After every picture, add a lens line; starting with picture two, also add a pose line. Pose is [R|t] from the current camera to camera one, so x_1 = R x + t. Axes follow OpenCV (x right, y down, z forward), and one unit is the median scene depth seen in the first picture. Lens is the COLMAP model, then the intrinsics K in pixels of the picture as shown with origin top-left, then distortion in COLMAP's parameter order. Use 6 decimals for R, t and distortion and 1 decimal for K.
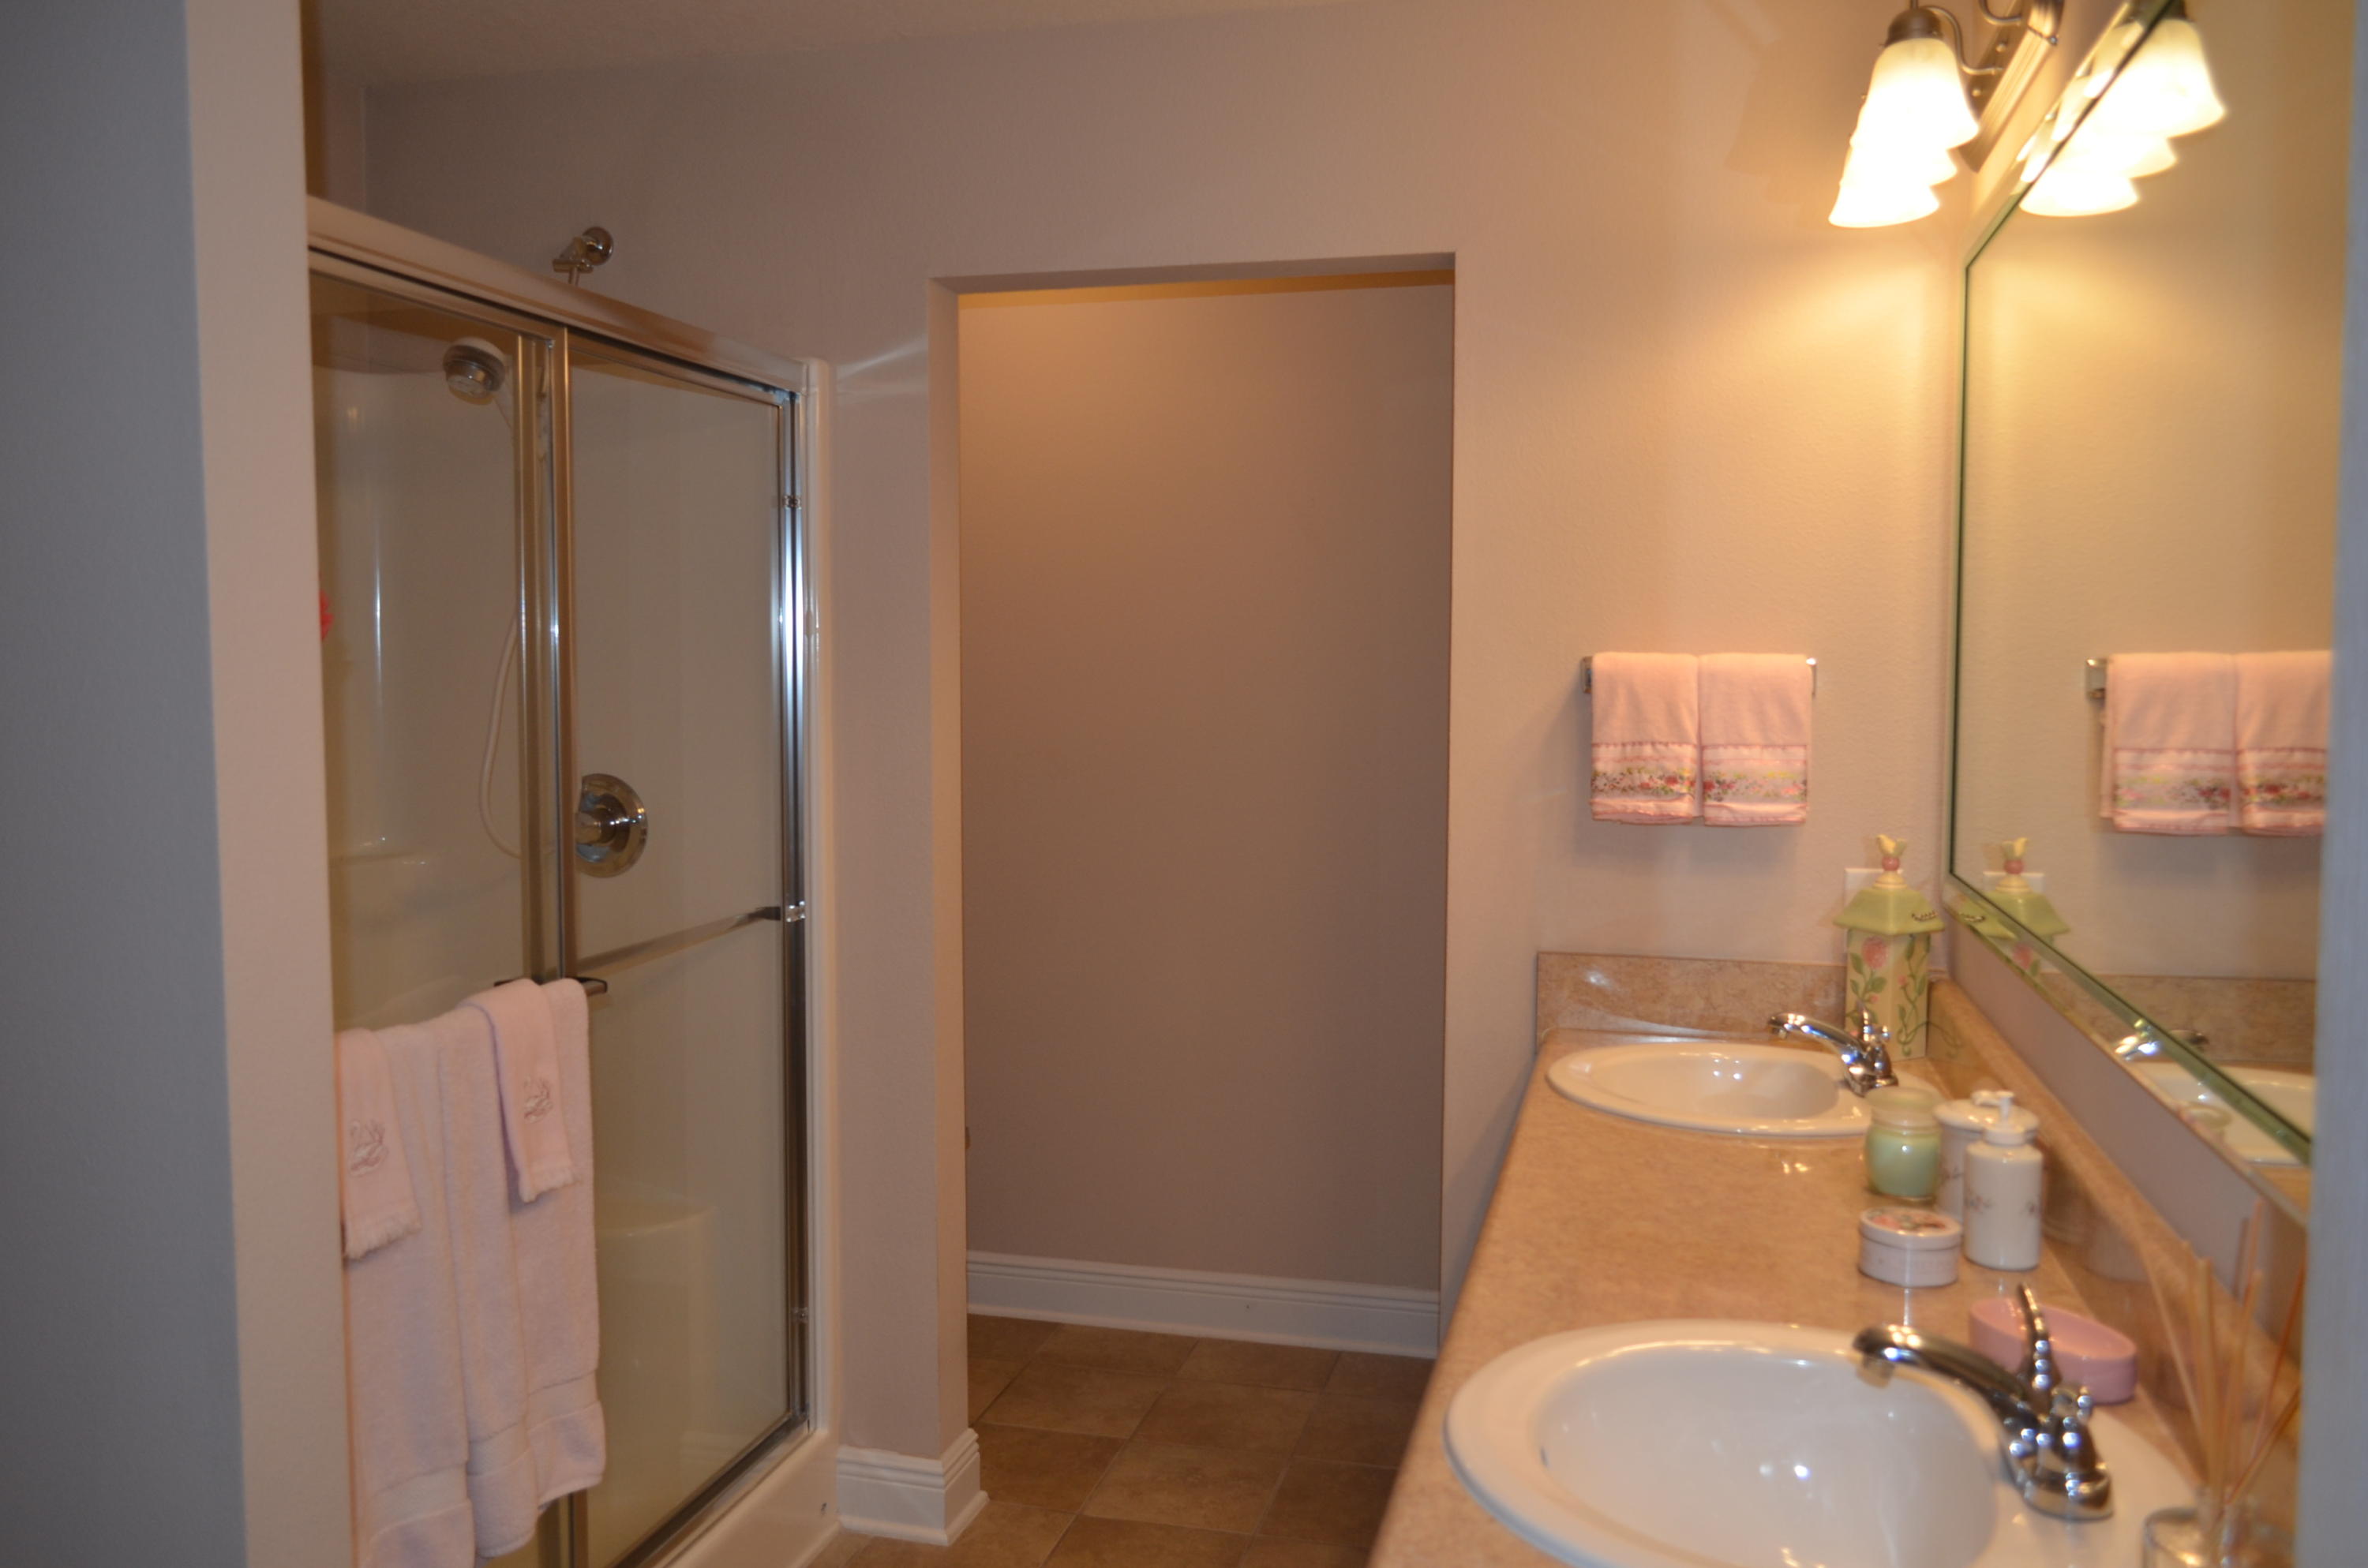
lens RADIAL K [[1816.0, 0, 1184.0], [0, 1816.0, 784.0], [0, 0, 1]] dist [0.008638, 0.000720]
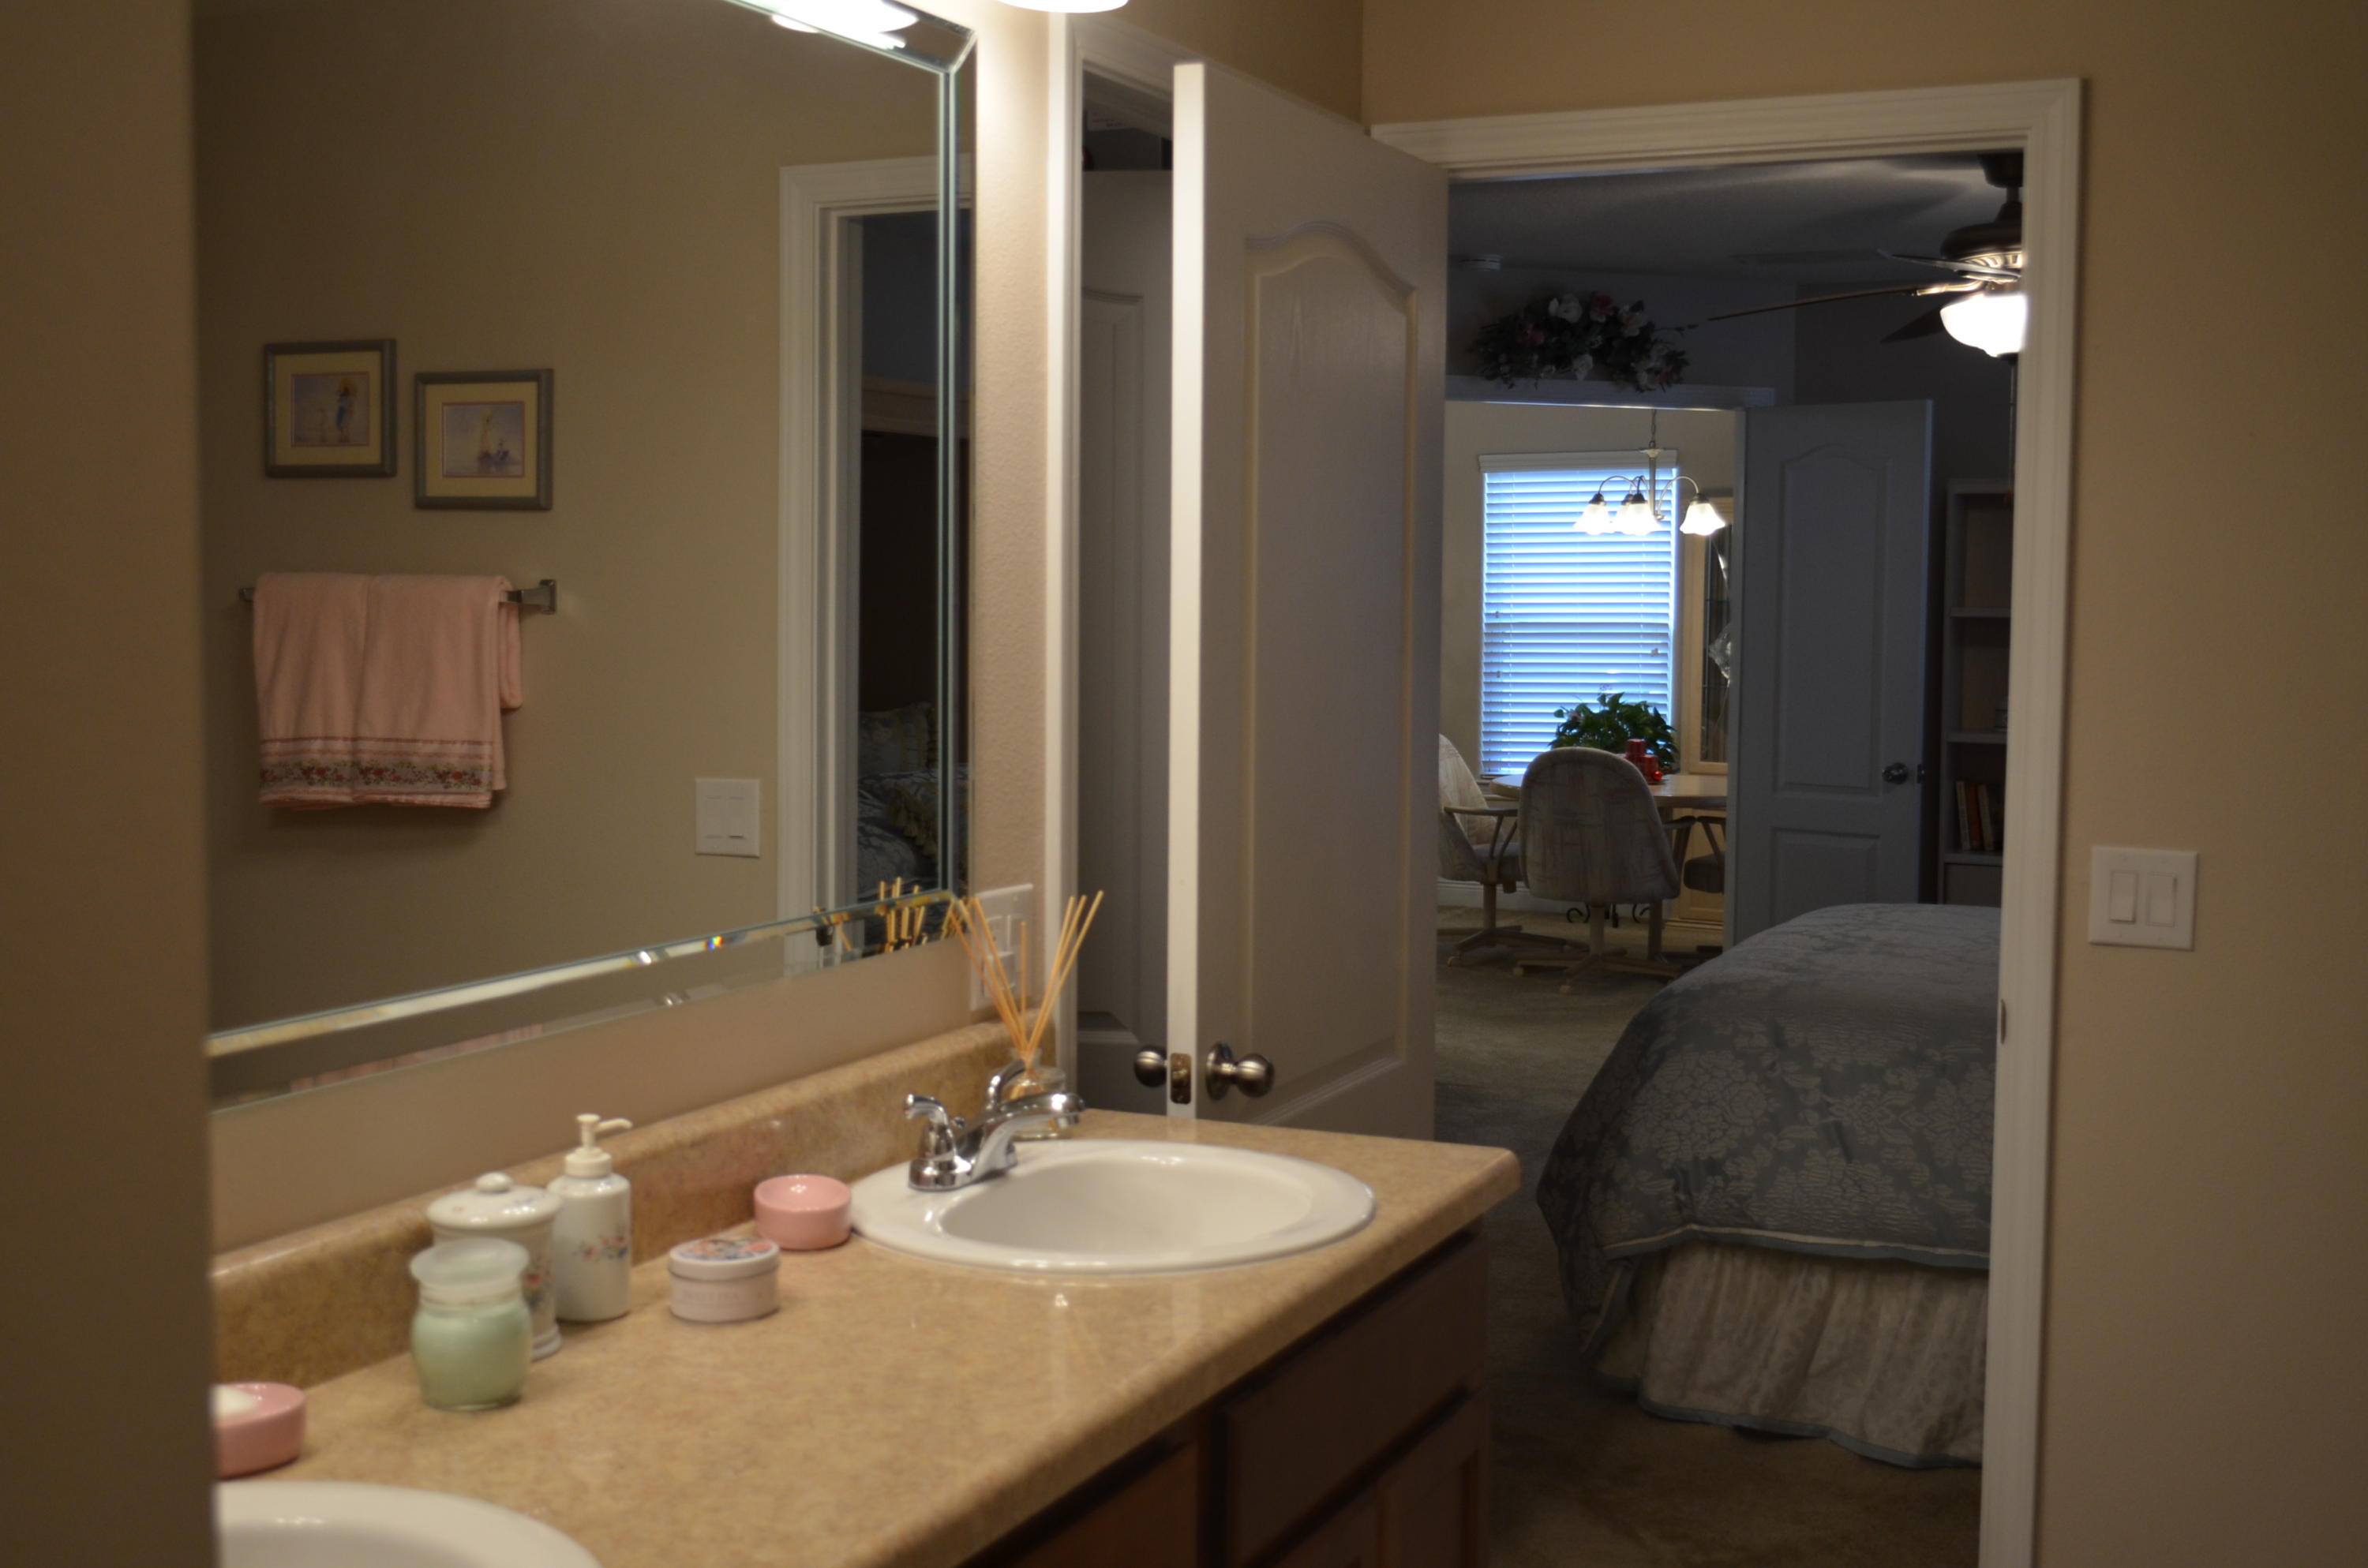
lens RADIAL K [[2617.5, 0, 1184.0], [0, 2617.5, 784.0], [0, 0, 1]] dist [0.002063, 0.002430]
pose [[-0.984954, -0.012248, 0.172382, -0.027891], [0.010670, 0.991272, 0.131398, -0.130312], [-0.172487, 0.131260, -0.976227, 1.969842]]
